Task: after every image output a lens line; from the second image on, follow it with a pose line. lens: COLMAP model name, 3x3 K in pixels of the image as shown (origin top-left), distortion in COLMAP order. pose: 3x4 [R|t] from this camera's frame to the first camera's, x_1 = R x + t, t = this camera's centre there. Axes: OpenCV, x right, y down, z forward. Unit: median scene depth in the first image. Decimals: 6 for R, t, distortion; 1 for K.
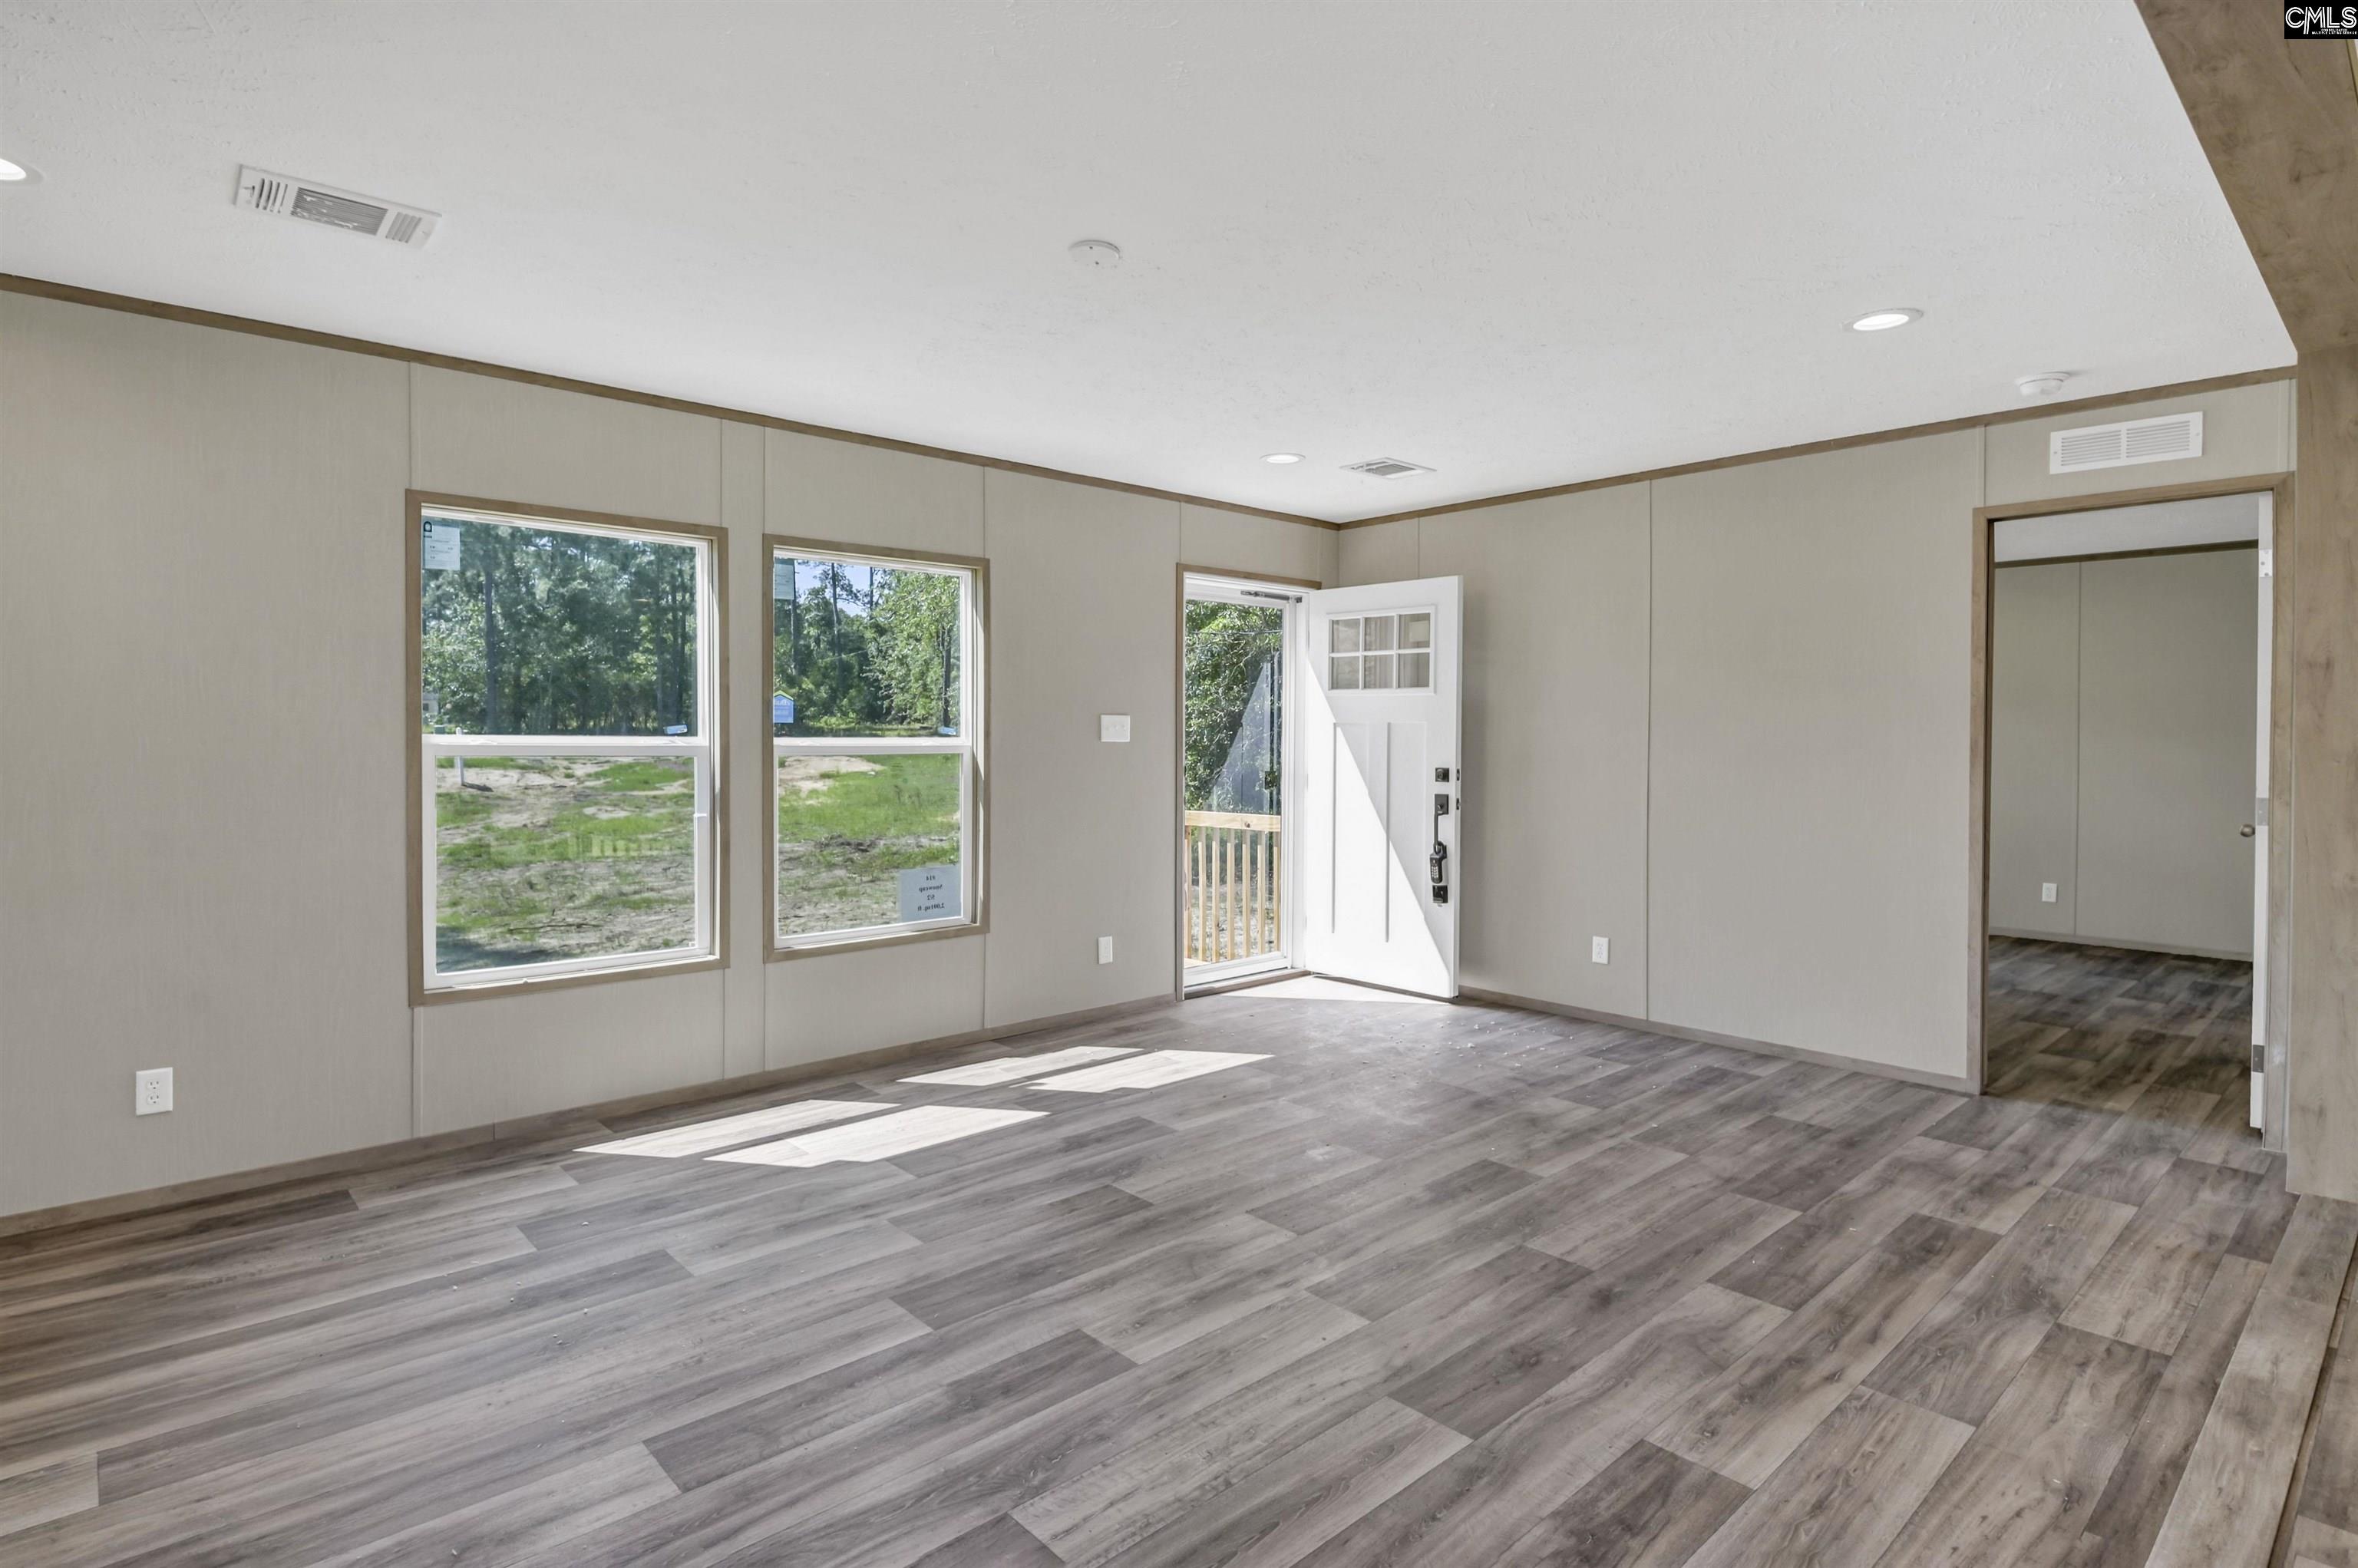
lens RADIAL K [[1190.2, 0, 1196.2], [0, 1190.2, 775.5], [0, 0, 1]] dist [0.002643, -0.007870]
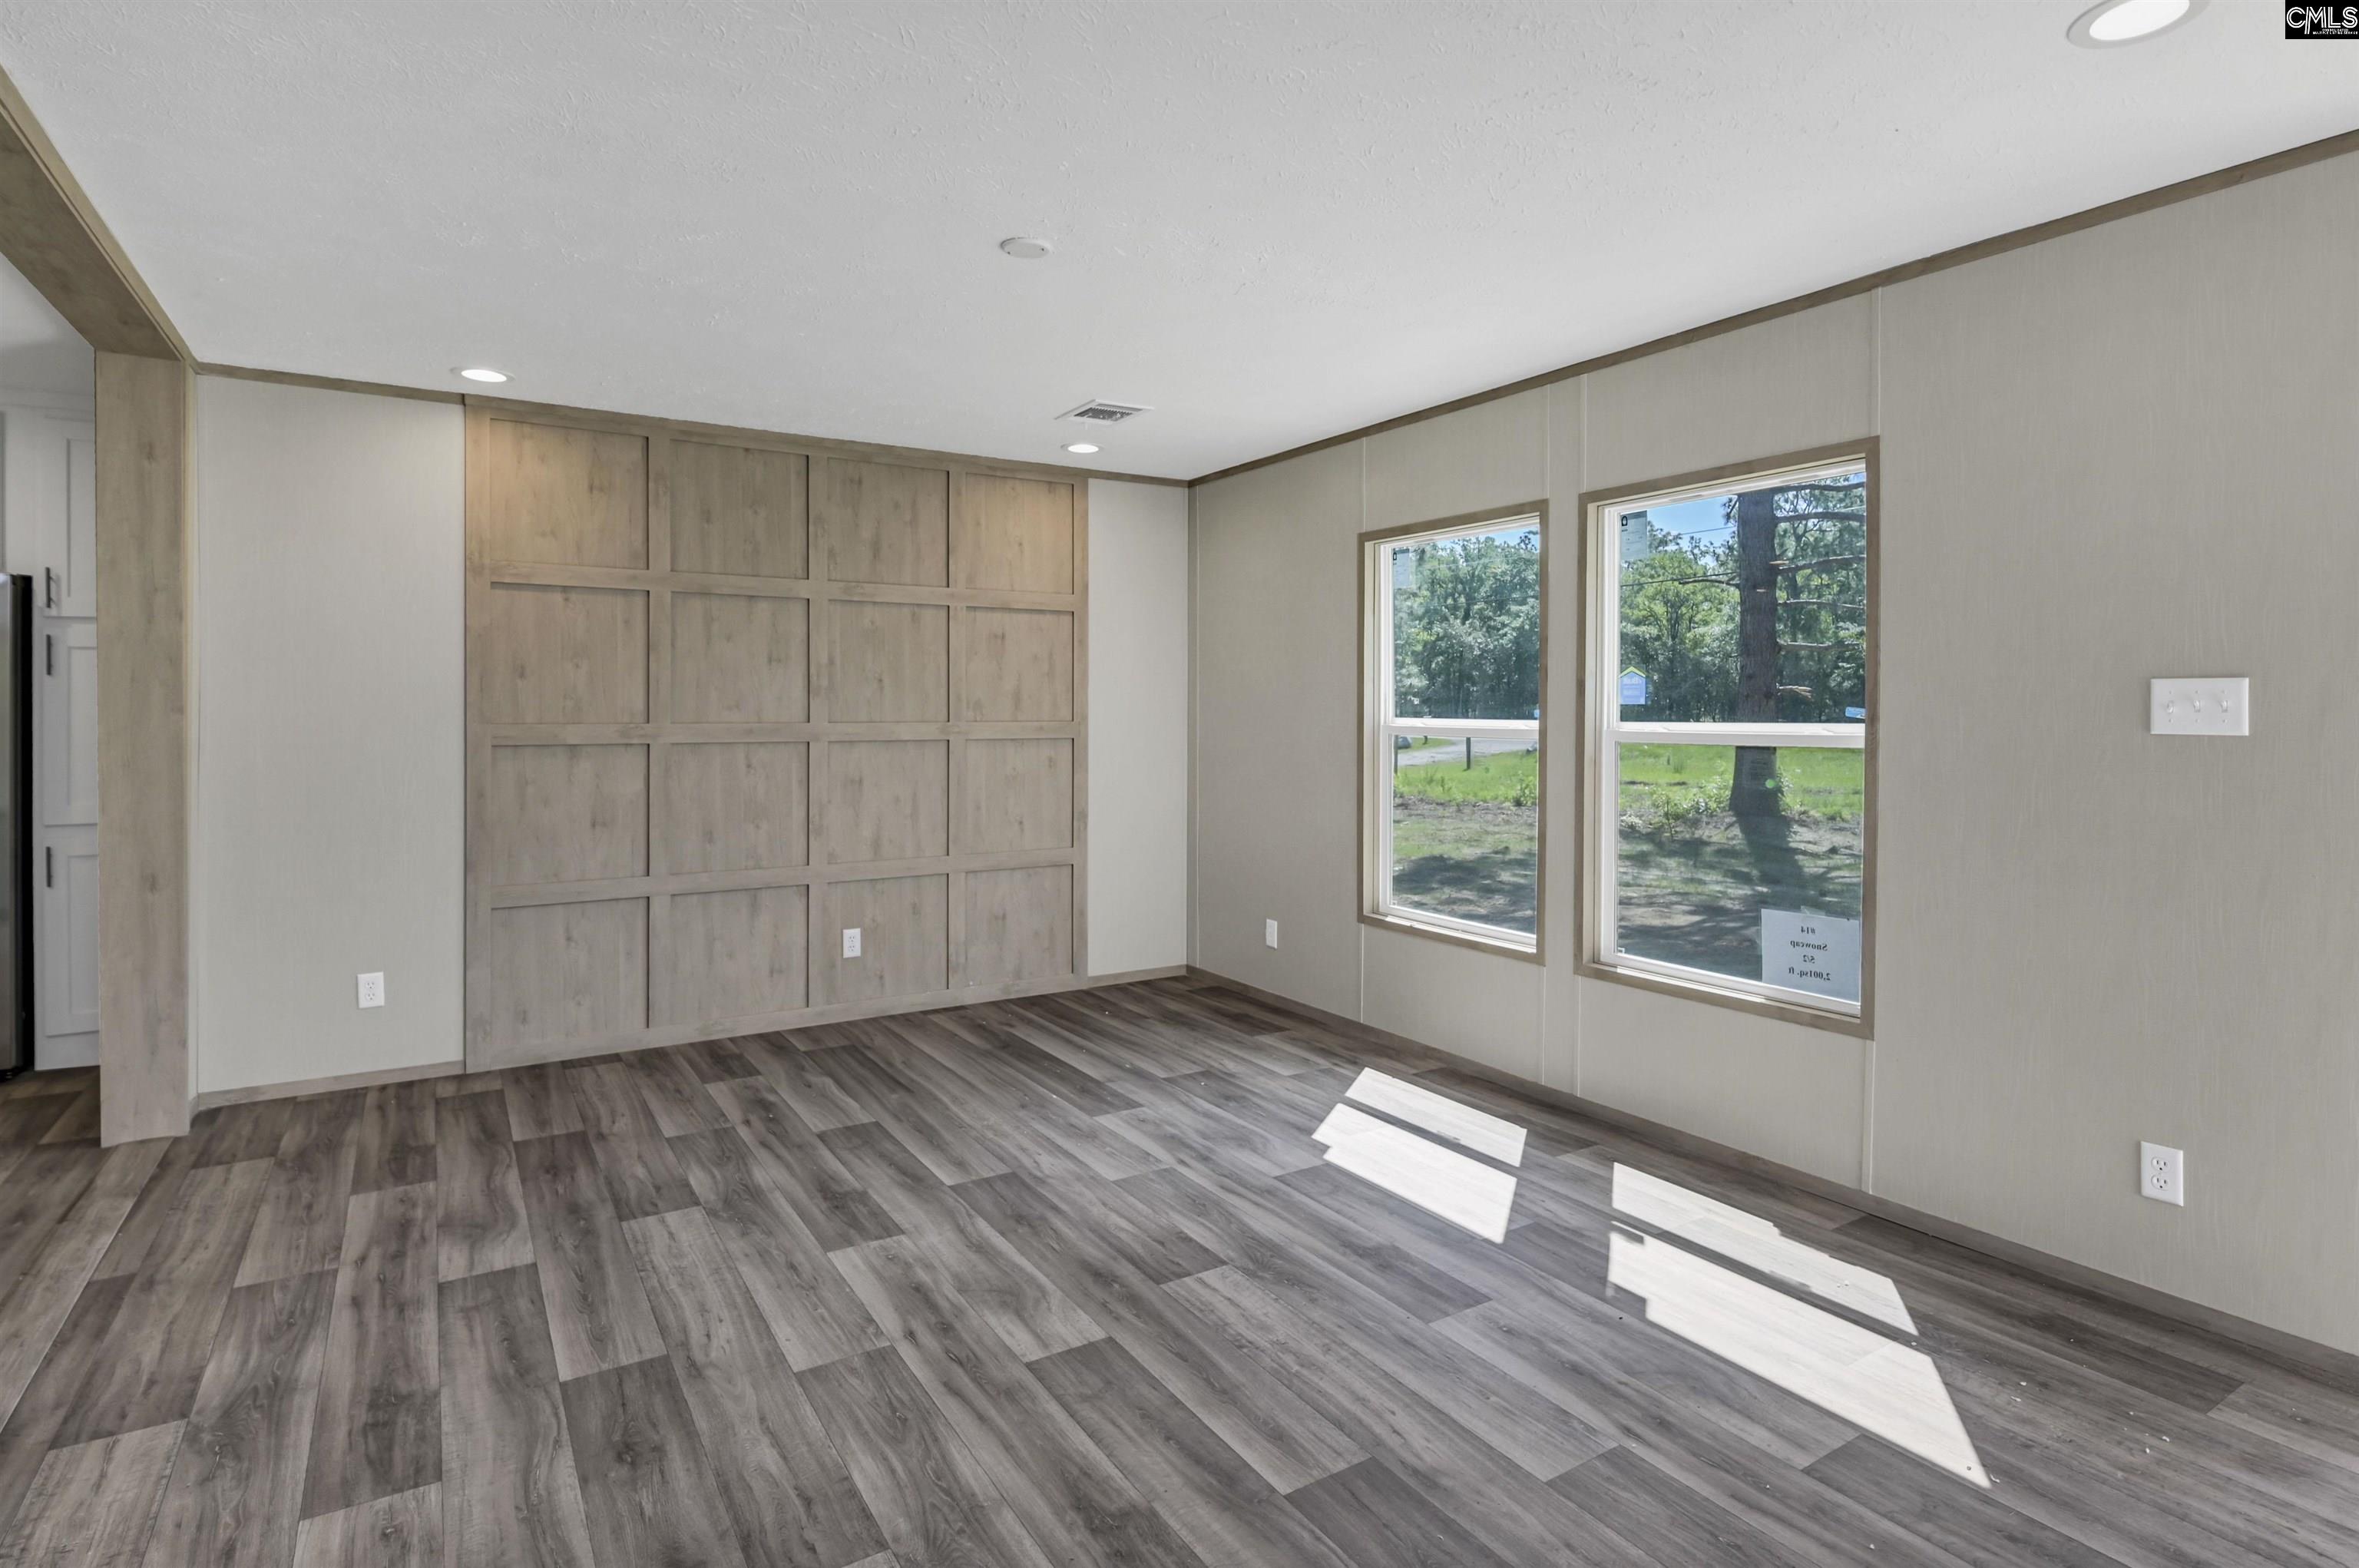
lens RADIAL K [[1180.6, 0, 1151.9], [0, 1180.6, 714.5], [0, 0, 1]] dist [0.002987, -0.008805]
pose [[-0.193214, 0.000311, -0.981156, 0.946013], [-0.033036, 0.999431, 0.006823, -0.060455], [0.980600, 0.033732, -0.193094, 1.370287]]
